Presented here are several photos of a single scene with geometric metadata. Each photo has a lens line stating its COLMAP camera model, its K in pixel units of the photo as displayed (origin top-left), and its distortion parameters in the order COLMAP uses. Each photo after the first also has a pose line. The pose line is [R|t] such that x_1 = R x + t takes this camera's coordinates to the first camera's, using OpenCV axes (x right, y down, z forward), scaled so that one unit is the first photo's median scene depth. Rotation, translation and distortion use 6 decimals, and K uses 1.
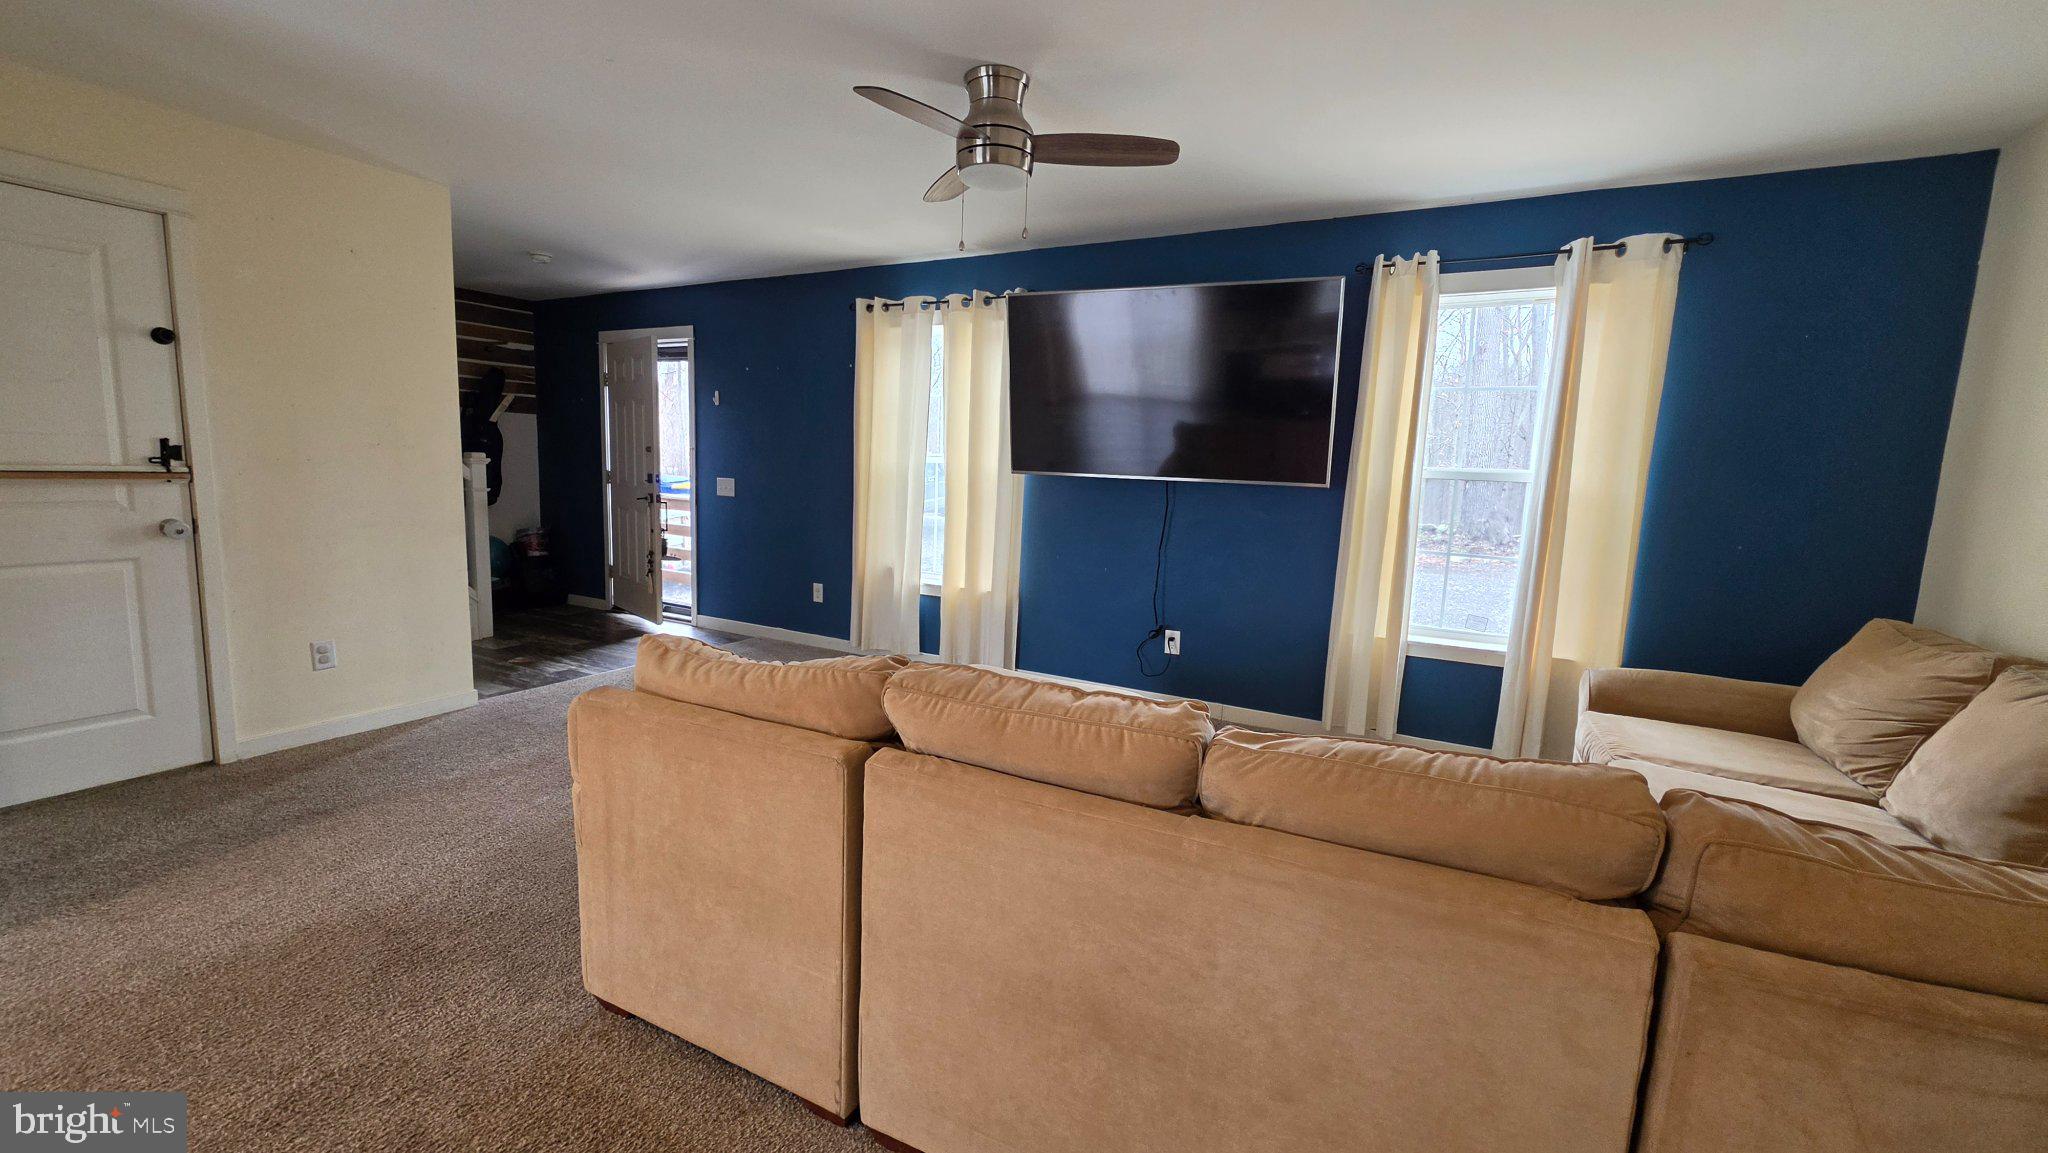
lens RADIAL K [[822.9, 0, 1010.4], [0, 822.9, 571.2], [0, 0, 1]] dist [-0.002179, 0.000331]
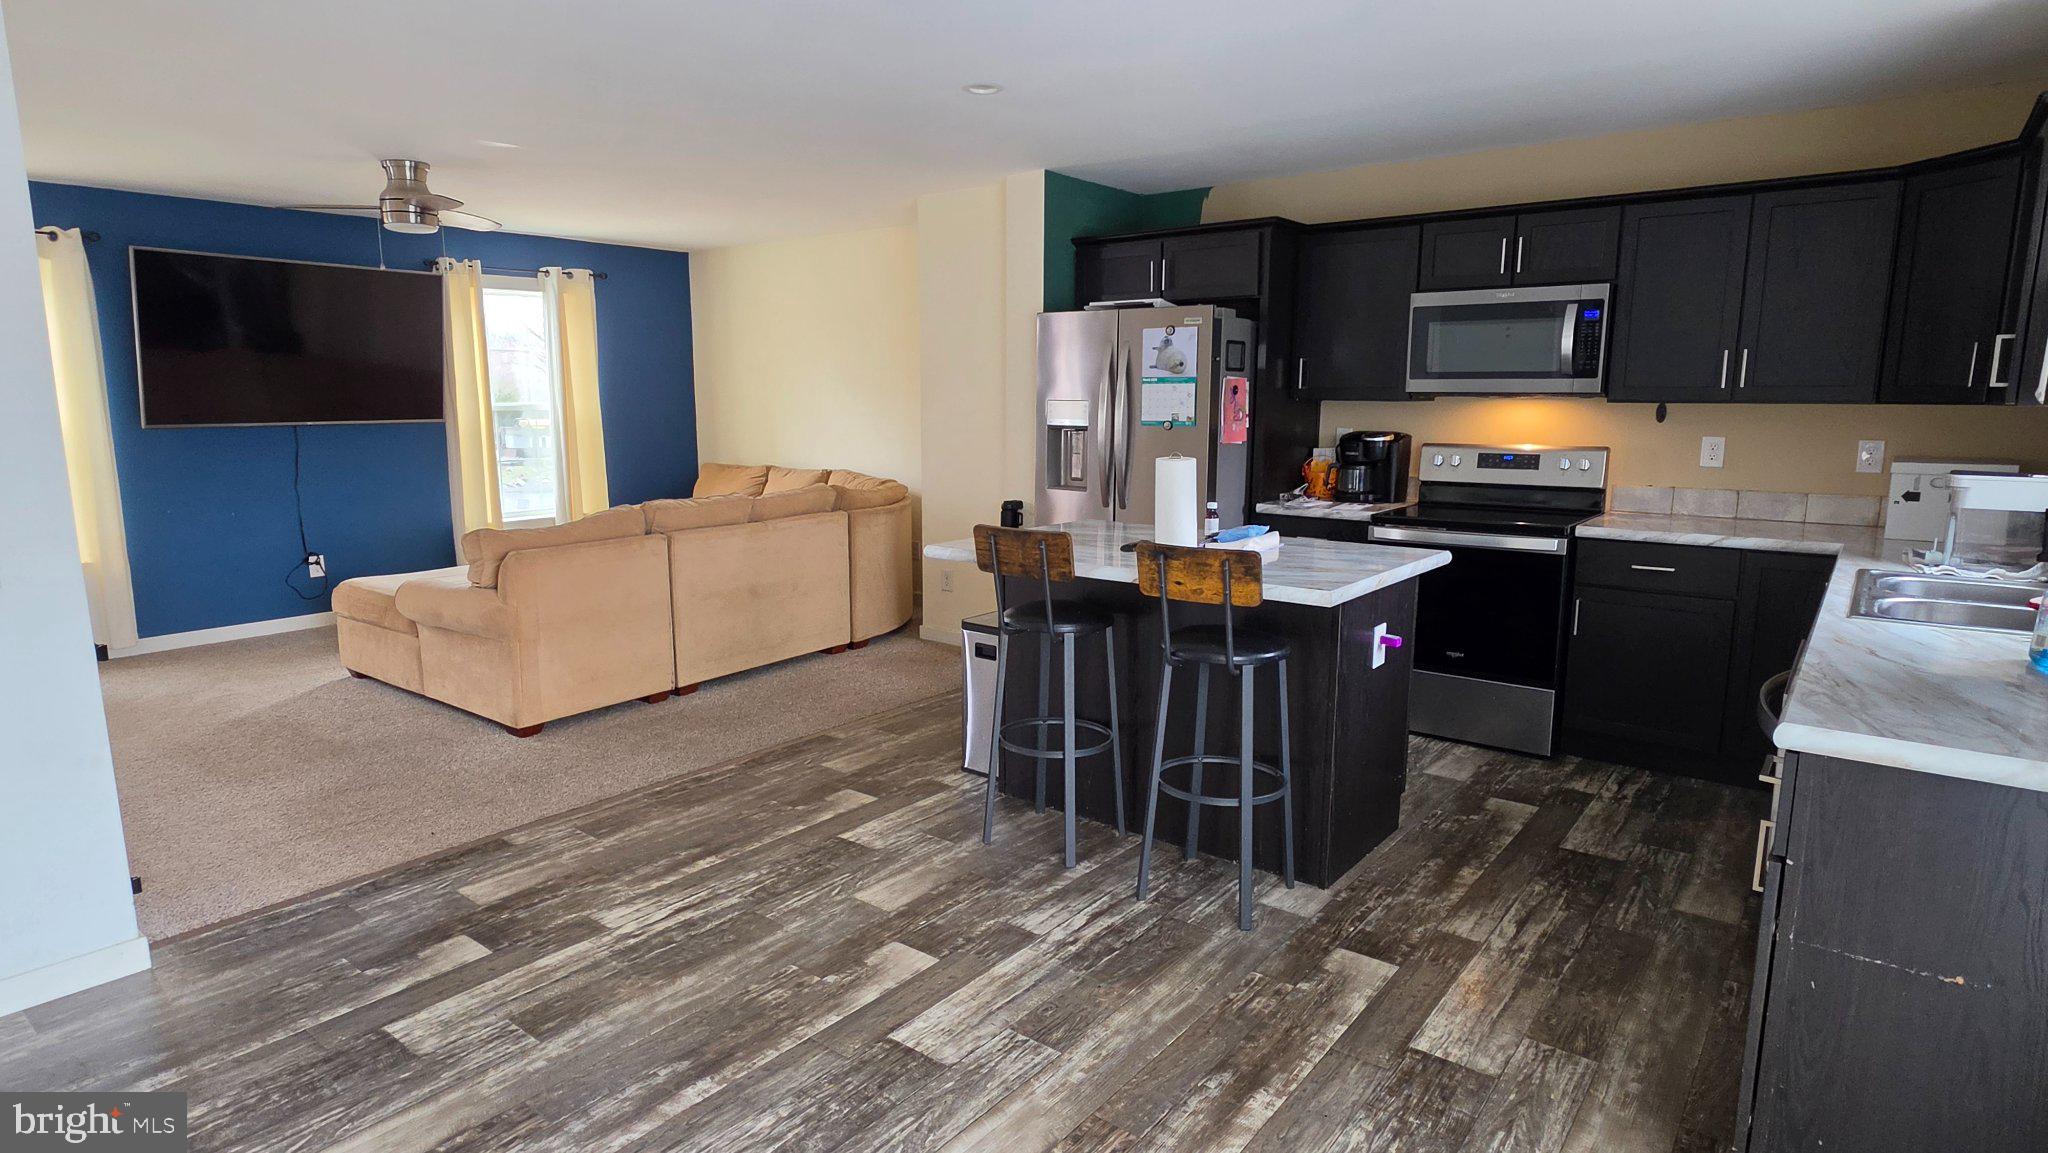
lens RADIAL K [[1094.7, 0, 1013.9], [0, 1094.7, 574.1], [0, 0, 1]] dist [-0.002932, -0.000004]
pose [[0.164086, -0.198290, 0.966311, -1.349854], [0.139886, 0.974366, 0.176189, -0.042067], [-0.976477, 0.106263, 0.187618, -0.272710]]
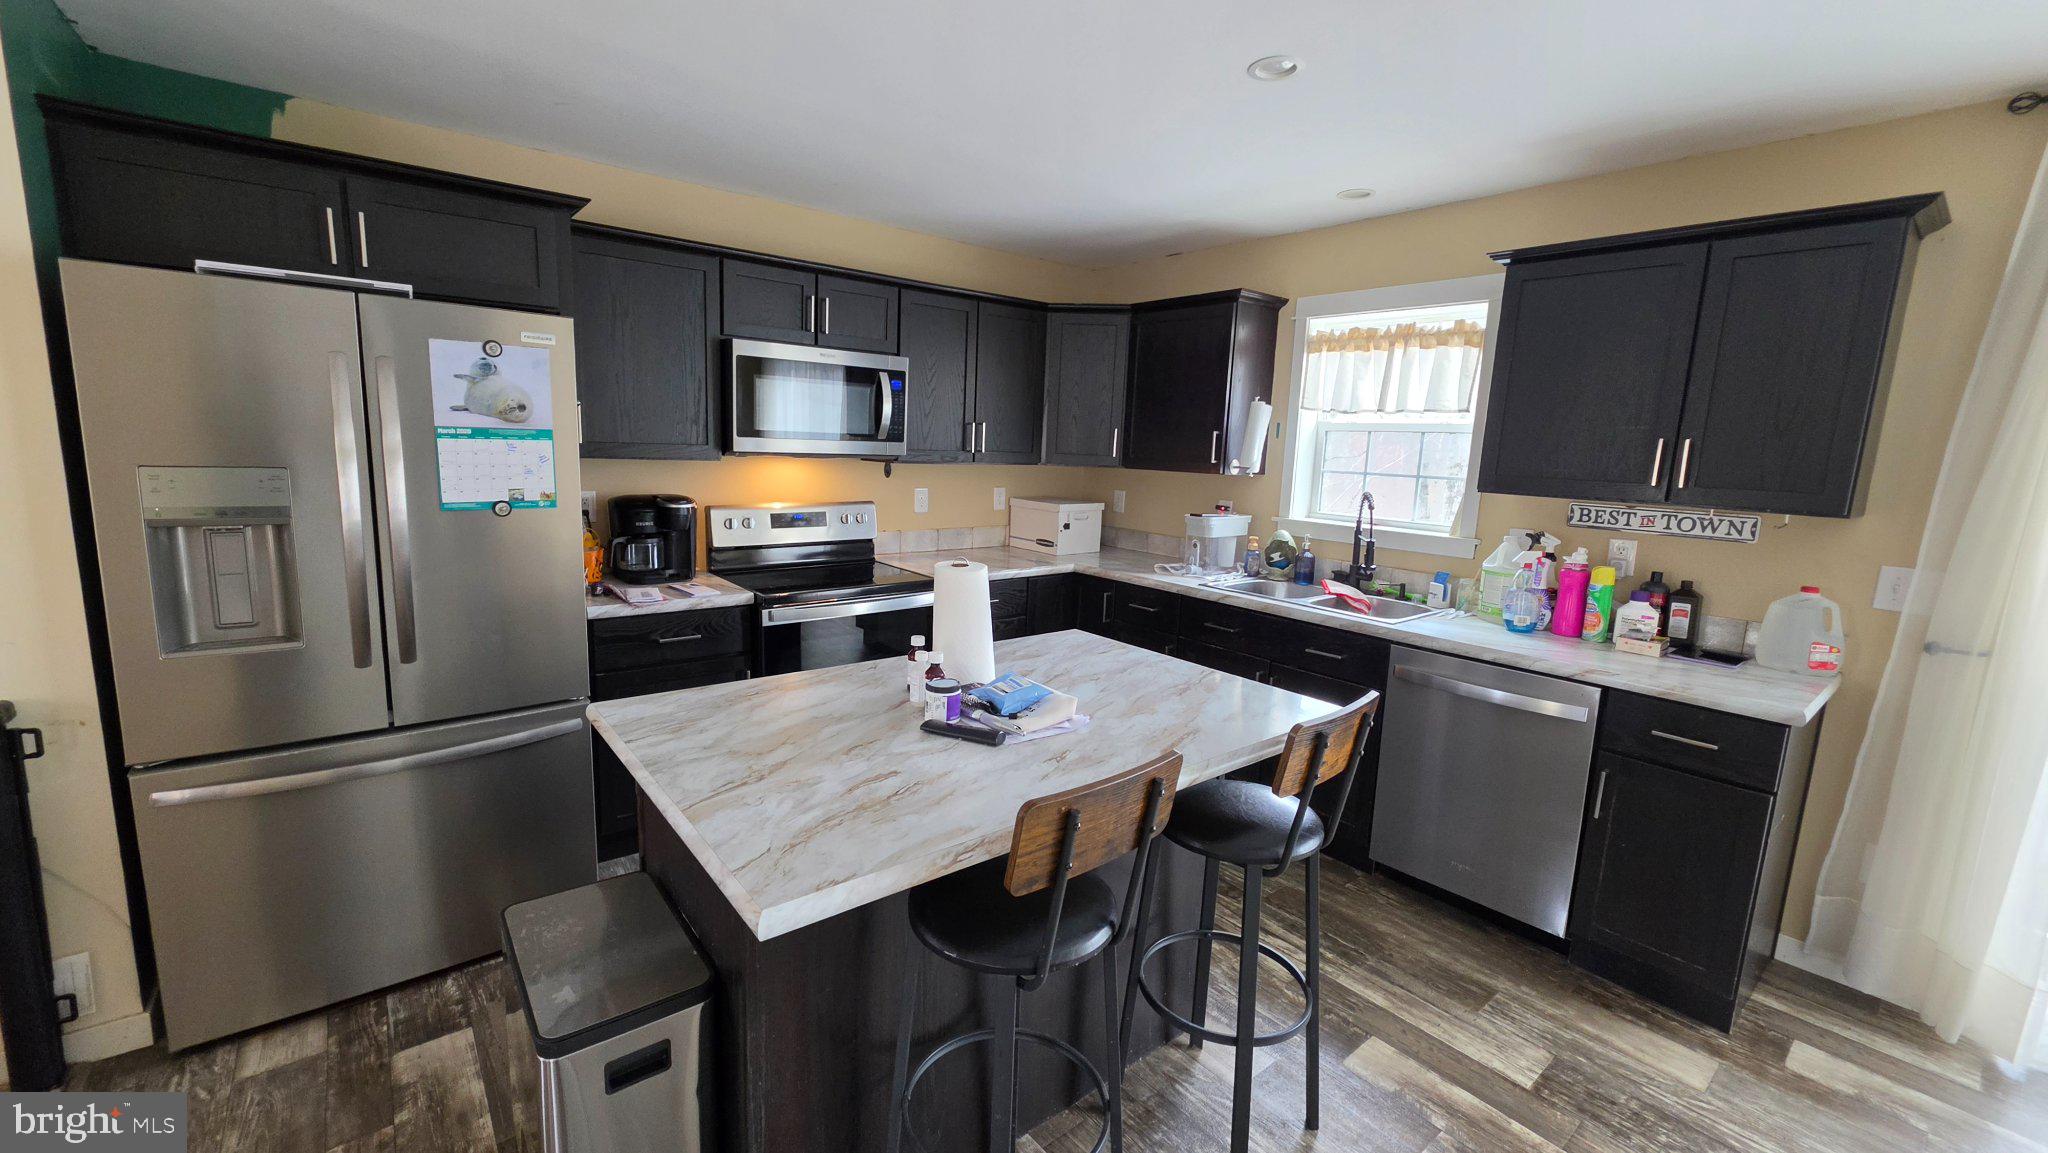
lens RADIAL K [[817.4, 0, 1010.7], [0, 817.4, 573.2], [0, 0, 1]] dist [-0.002421, 0.000889]
pose [[-0.922827, -0.131589, 0.362042, -0.547799], [-0.019481, 0.954585, 0.297301, -0.097416], [-0.384721, 0.267305, -0.883481, 0.176373]]
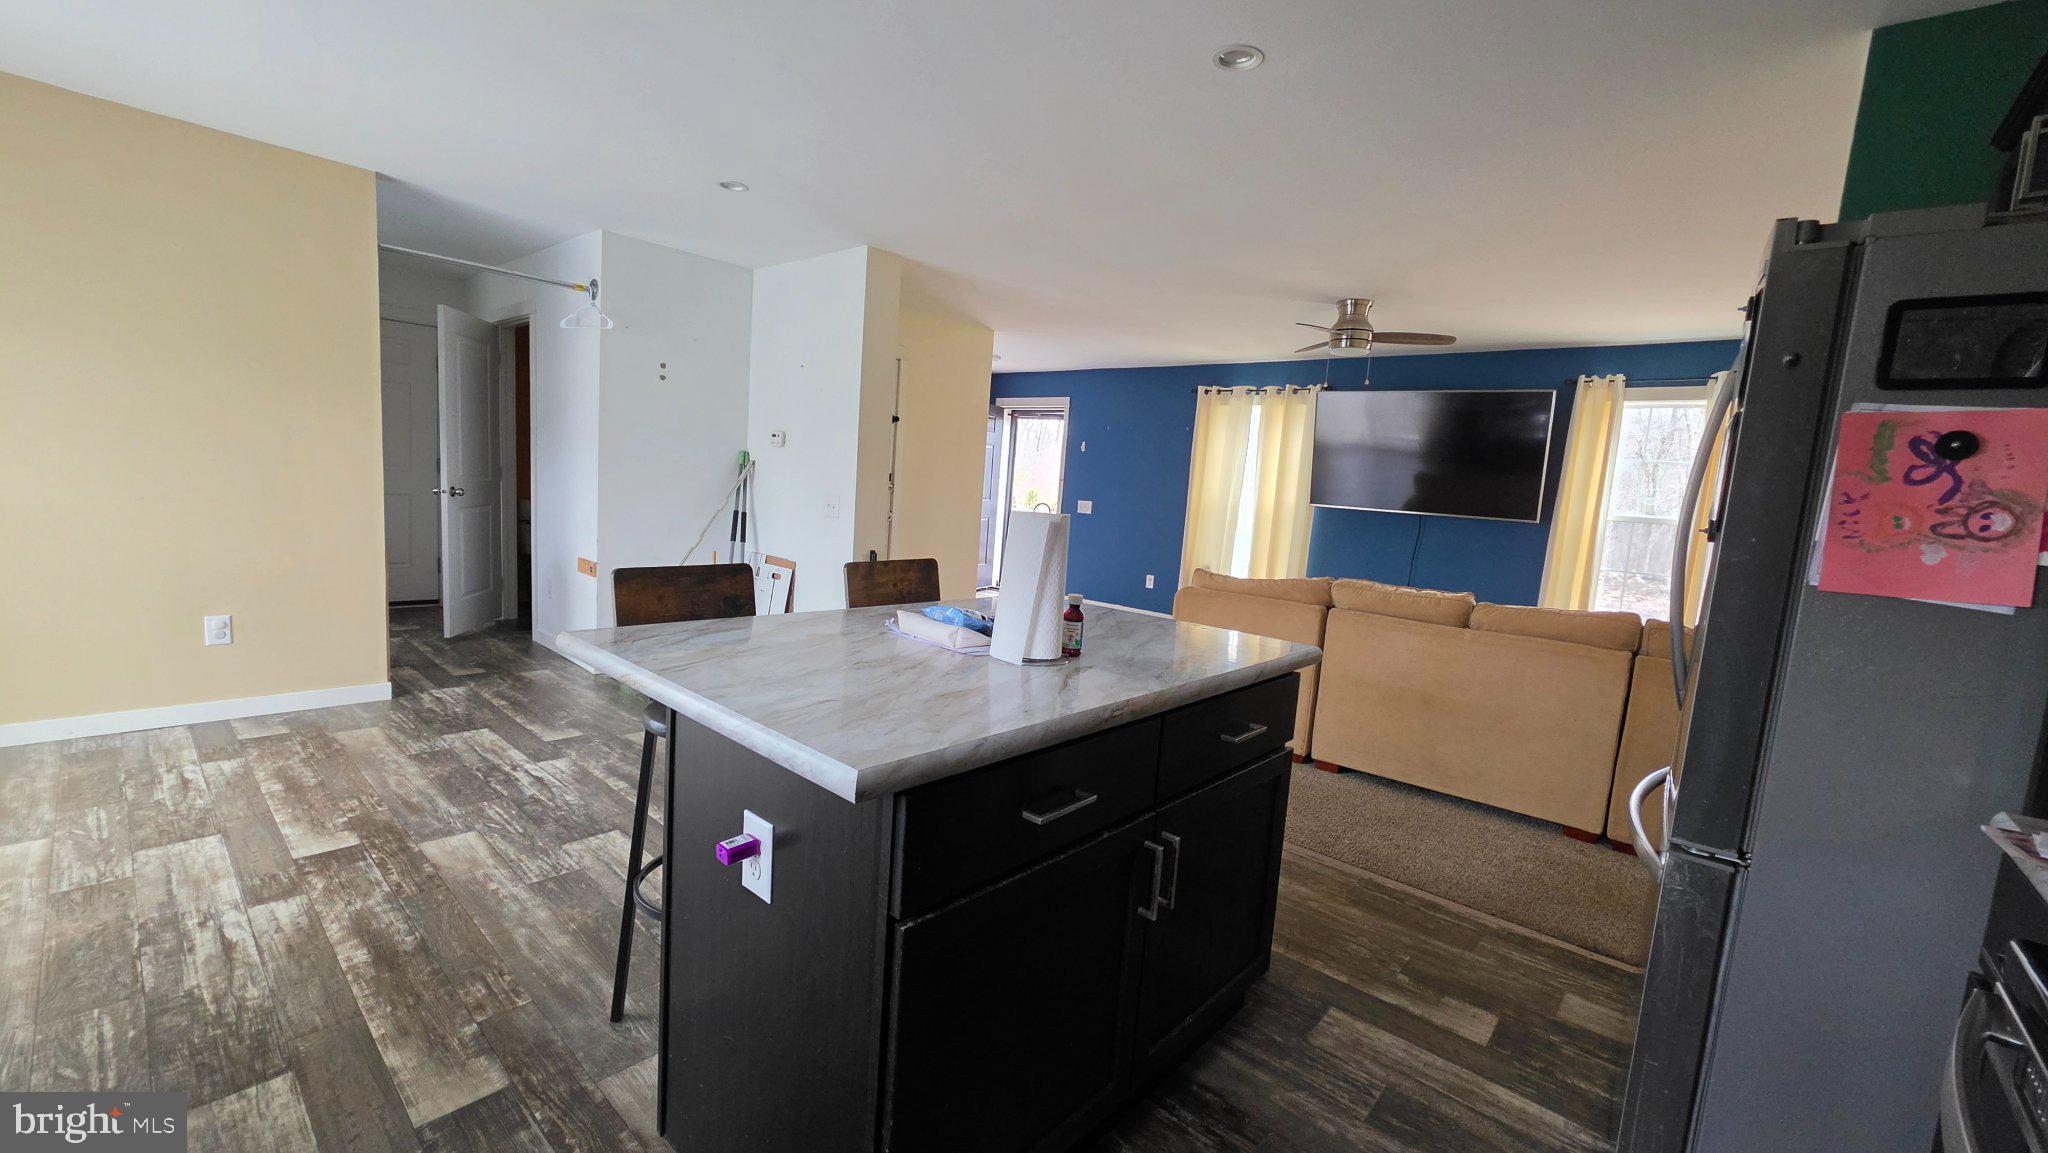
lens RADIAL K [[826.4, 0, 1001.1], [0, 826.4, 576.8], [0, 0, 1]] dist [-0.004802, -0.000032]
pose [[0.972911, 0.058165, -0.223742, -0.250873], [-0.064420, 0.997707, -0.020756, 0.100406], [0.222022, 0.034607, 0.974427, -0.754348]]
